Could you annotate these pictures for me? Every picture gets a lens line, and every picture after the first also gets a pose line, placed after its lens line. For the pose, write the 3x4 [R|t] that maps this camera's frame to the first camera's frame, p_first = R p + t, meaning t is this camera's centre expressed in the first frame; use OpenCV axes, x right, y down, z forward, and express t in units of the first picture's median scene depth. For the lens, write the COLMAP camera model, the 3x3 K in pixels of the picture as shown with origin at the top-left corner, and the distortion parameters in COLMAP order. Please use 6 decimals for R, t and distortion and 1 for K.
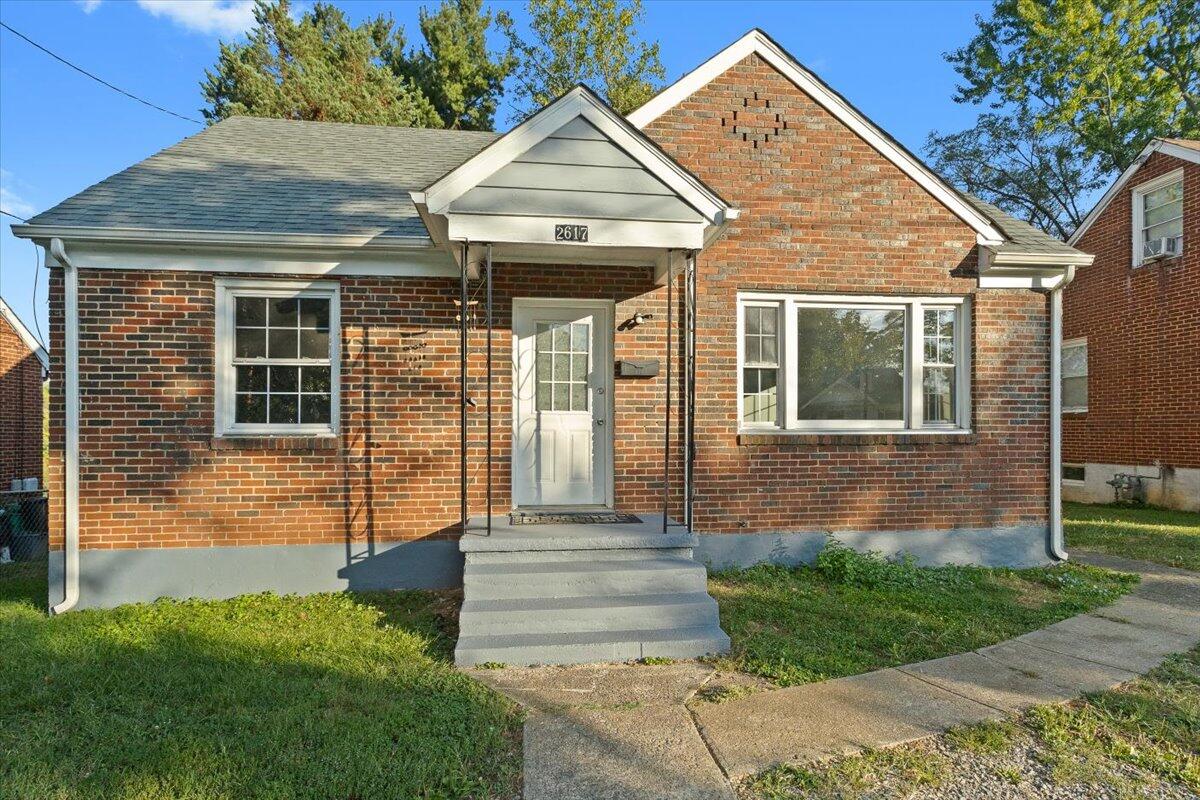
lens RADIAL K [[645.0, 0, 600.0], [0, 645.0, 422.6], [0, 0, 1]] dist [0.005603, 0.001309]
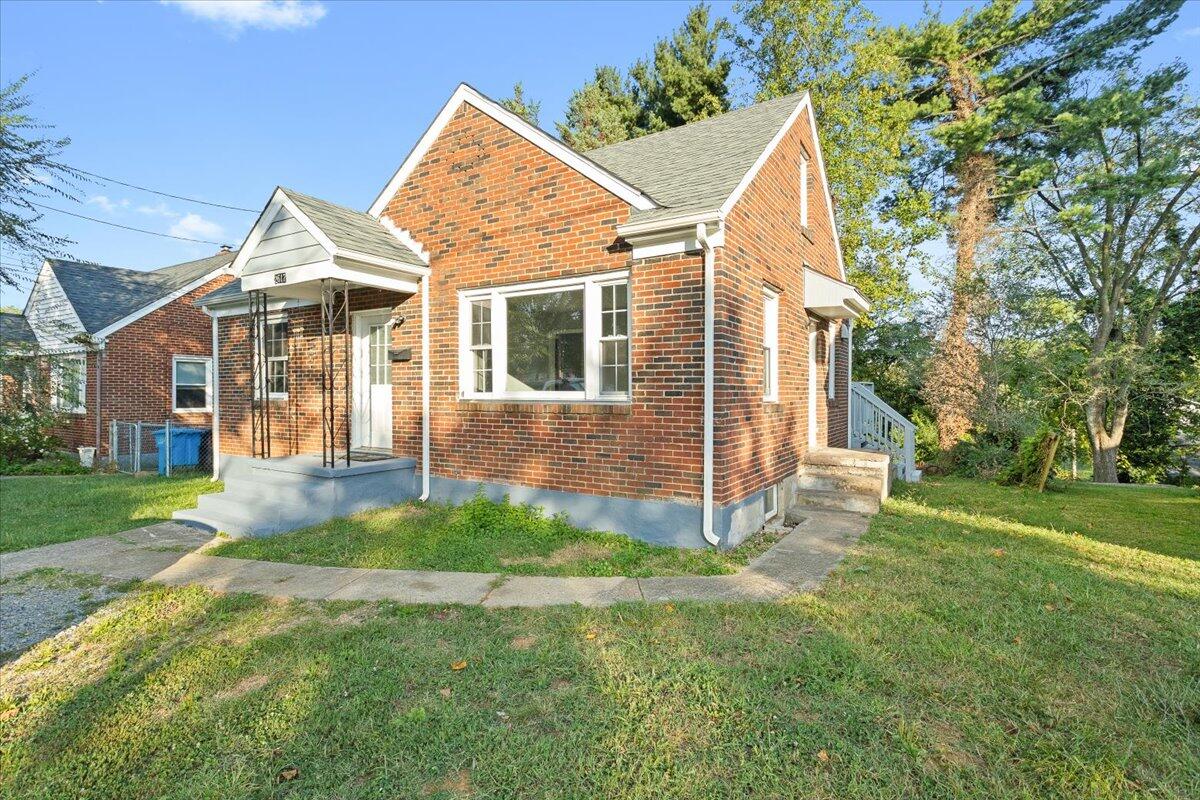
lens RADIAL K [[574.4, 0, 594.6], [0, 574.4, 388.5], [0, 0, 1]] dist [0.000344, 0.000419]
pose [[0.782156, 0.000984, -0.623082, 1.111779], [0.007073, 0.999920, 0.010458, -0.018767], [0.623043, -0.012587, 0.782086, 0.266470]]
